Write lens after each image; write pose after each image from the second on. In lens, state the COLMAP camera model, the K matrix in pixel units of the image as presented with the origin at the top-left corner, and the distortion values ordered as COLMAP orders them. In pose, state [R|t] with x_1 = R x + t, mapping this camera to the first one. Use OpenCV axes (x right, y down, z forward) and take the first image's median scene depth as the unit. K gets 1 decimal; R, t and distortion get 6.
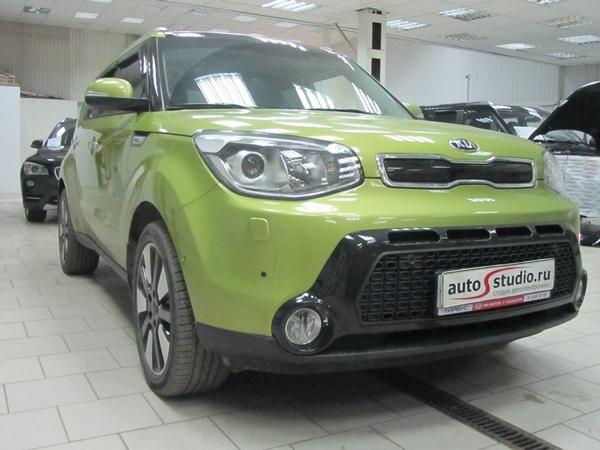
lens RADIAL K [[585.8, 0, 300.0], [0, 585.8, 225.0], [0, 0, 1]] dist [-0.075047, 0.007639]
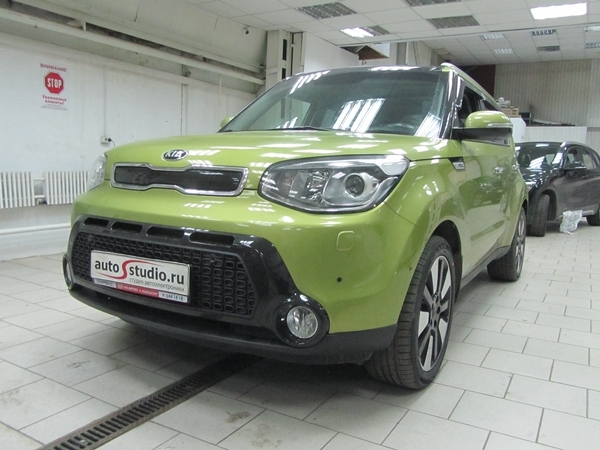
lens RADIAL K [[504.3, 0, 300.0], [0, 504.3, 225.0], [0, 0, 1]] dist [-0.029732, -0.000362]
pose [[0.505499, 0.094357, -0.857652, 1.344877], [-0.117690, 0.992253, 0.039799, -0.071790], [0.854763, 0.080818, 0.512688, 0.746197]]
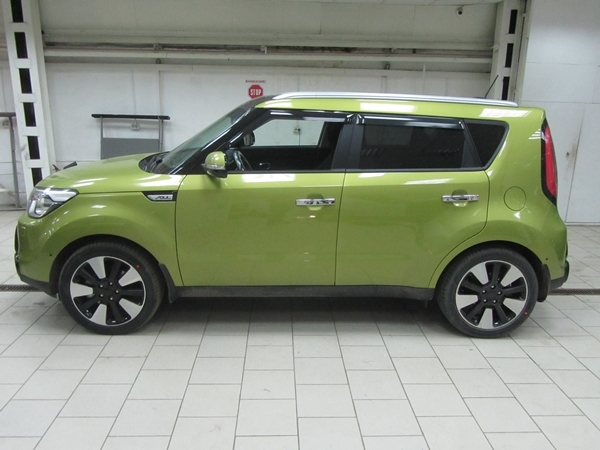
lens RADIAL K [[504.3, 0, 300.0], [0, 504.3, 225.0], [0, 0, 1]] dist [-0.029732, -0.000362]
pose [[-0.456689, 0.194529, -0.868098, 1.710764], [-0.128358, 0.951182, 0.280674, -0.669572], [0.880318, 0.239608, -0.409425, 2.884352]]
